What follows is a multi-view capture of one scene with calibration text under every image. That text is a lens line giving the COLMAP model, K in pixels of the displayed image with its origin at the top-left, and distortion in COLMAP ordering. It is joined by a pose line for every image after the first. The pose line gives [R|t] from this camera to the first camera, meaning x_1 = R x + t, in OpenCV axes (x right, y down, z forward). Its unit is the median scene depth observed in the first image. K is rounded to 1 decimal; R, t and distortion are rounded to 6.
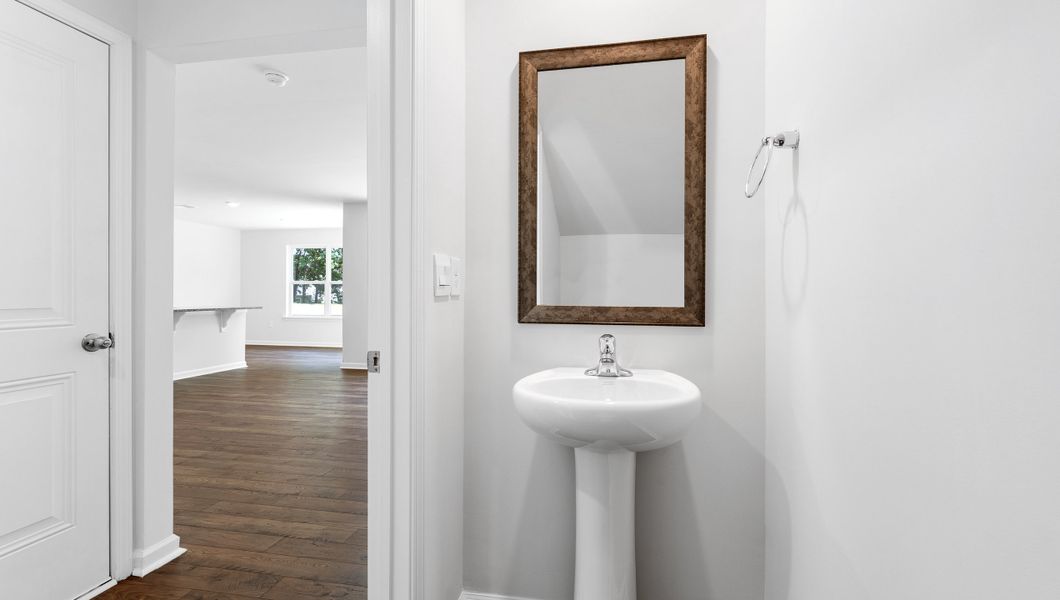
lens RADIAL K [[477.4, 0, 528.5], [0, 477.4, 298.4], [0, 0, 1]] dist [0.005246, 0.001052]
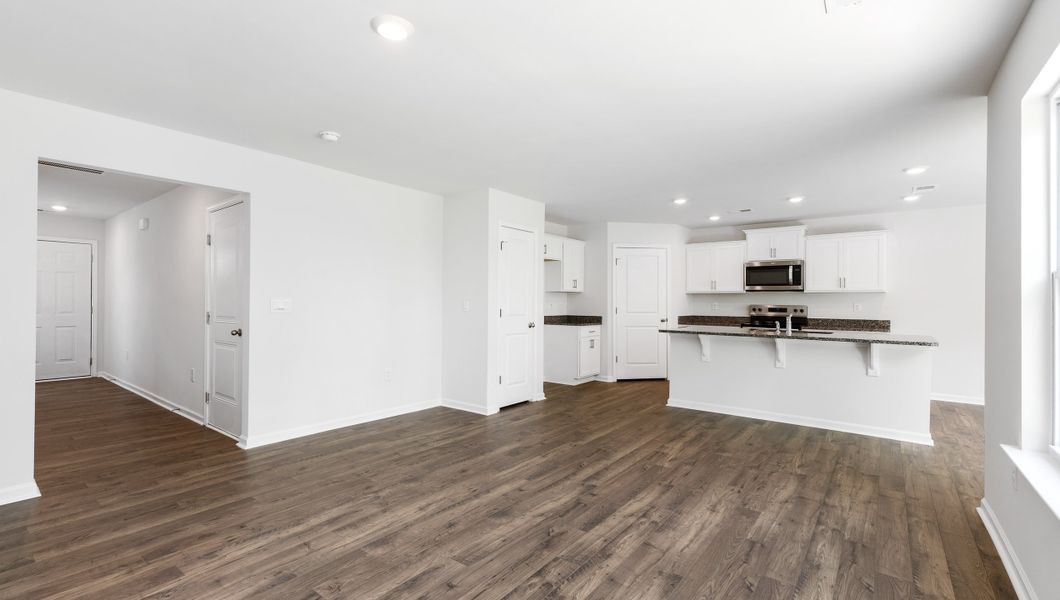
lens RADIAL K [[456.8, 0, 526.1], [0, 456.8, 305.2], [0, 0, 1]] dist [0.006051, -0.002075]
pose [[-0.444264, -0.002042, -0.895894, 0.124043], [-0.017421, 0.999828, 0.006360, -0.020605], [0.895727, 0.018433, -0.444223, 0.868855]]
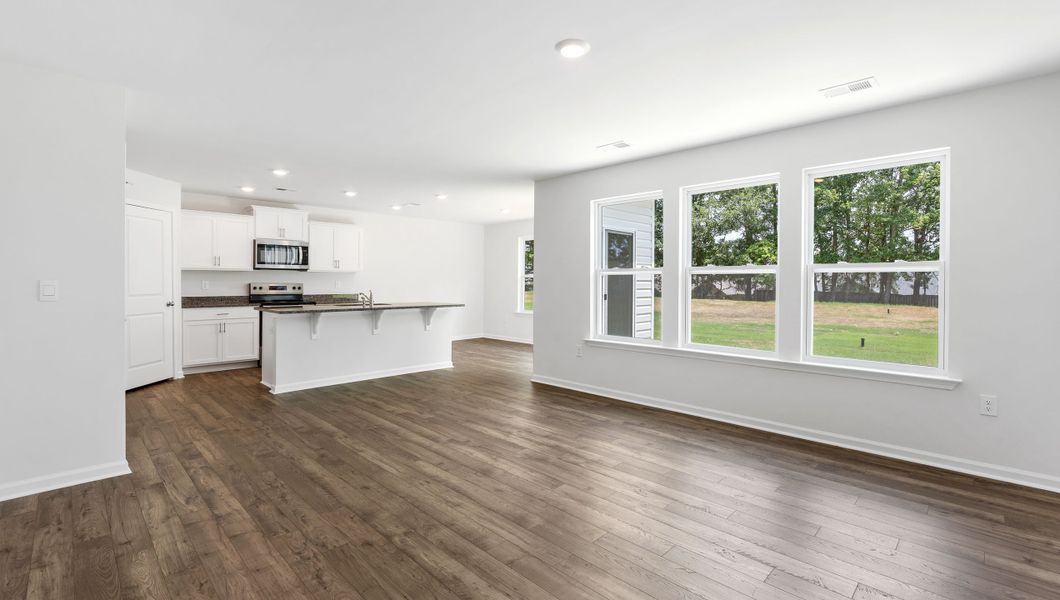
lens RADIAL K [[477.4, 0, 543.6], [0, 477.4, 282.7], [0, 0, 1]] dist [0.005246, 0.001052]
pose [[0.842947, -0.000914, -0.537995, 0.077837], [-0.003658, 0.999966, -0.007431, -0.018988], [0.537984, 0.008232, 0.842915, 0.314268]]
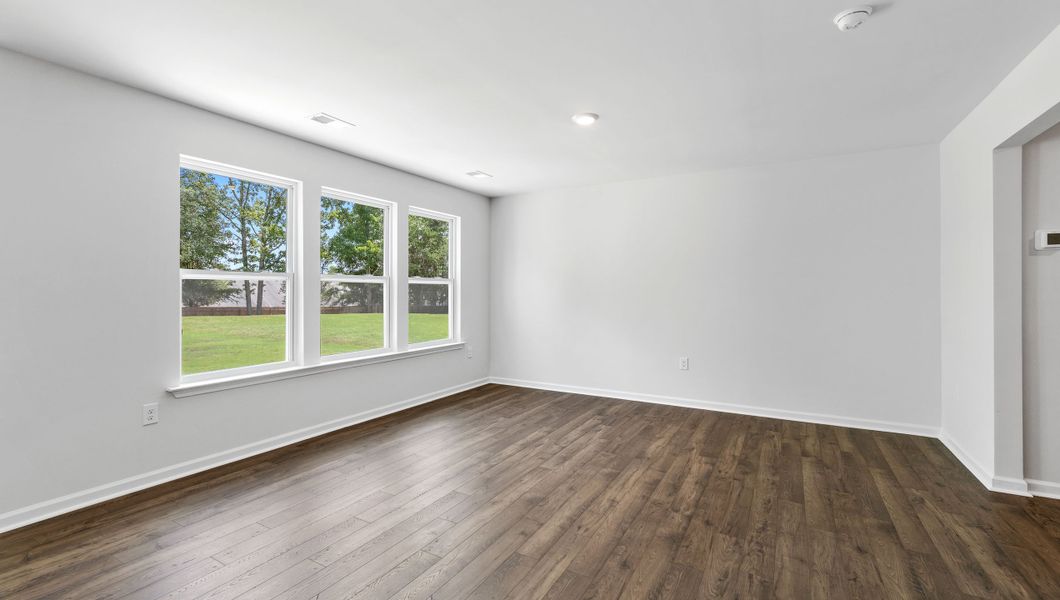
lens RADIAL K [[456.8, 0, 515.7], [0, 456.8, 298.4], [0, 0, 1]] dist [0.006051, -0.002075]
pose [[0.322236, -0.021964, 0.946405, -0.604059], [0.008890, 0.999757, 0.020175, -0.025694], [-0.946618, 0.001913, 0.322353, 0.561880]]
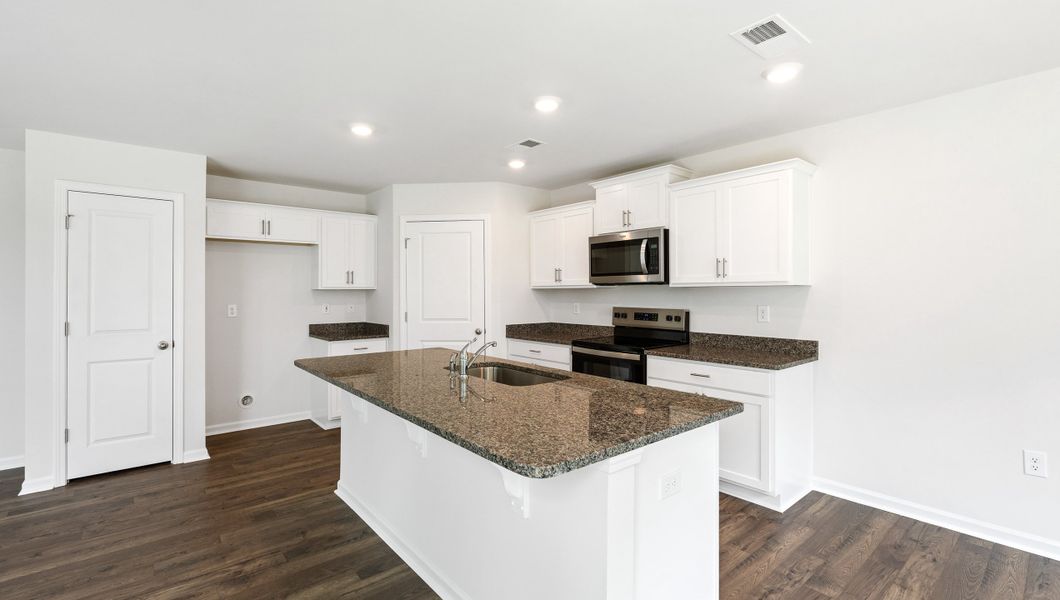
lens RADIAL K [[477.4, 0, 519.7], [0, 477.4, 297.8], [0, 0, 1]] dist [0.005246, 0.001052]
pose [[-0.633794, 0.009319, -0.773446, -0.456322], [-0.005513, 0.999848, 0.016564, -0.046954], [0.773482, 0.014762, -0.633646, 1.182298]]
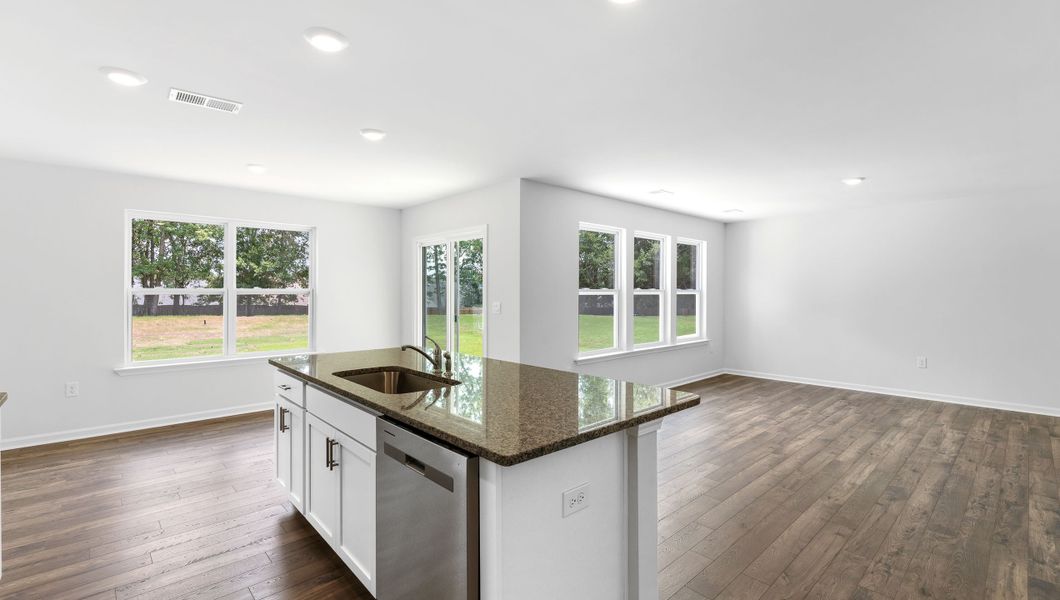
lens RADIAL K [[456.8, 0, 528.6], [0, 456.8, 300.4], [0, 0, 1]] dist [0.006051, -0.002075]
pose [[0.577651, -0.020449, 0.816028, -0.964208], [0.009877, 0.999788, 0.018062, -0.044810], [-0.816224, -0.002374, 0.577730, 0.650317]]
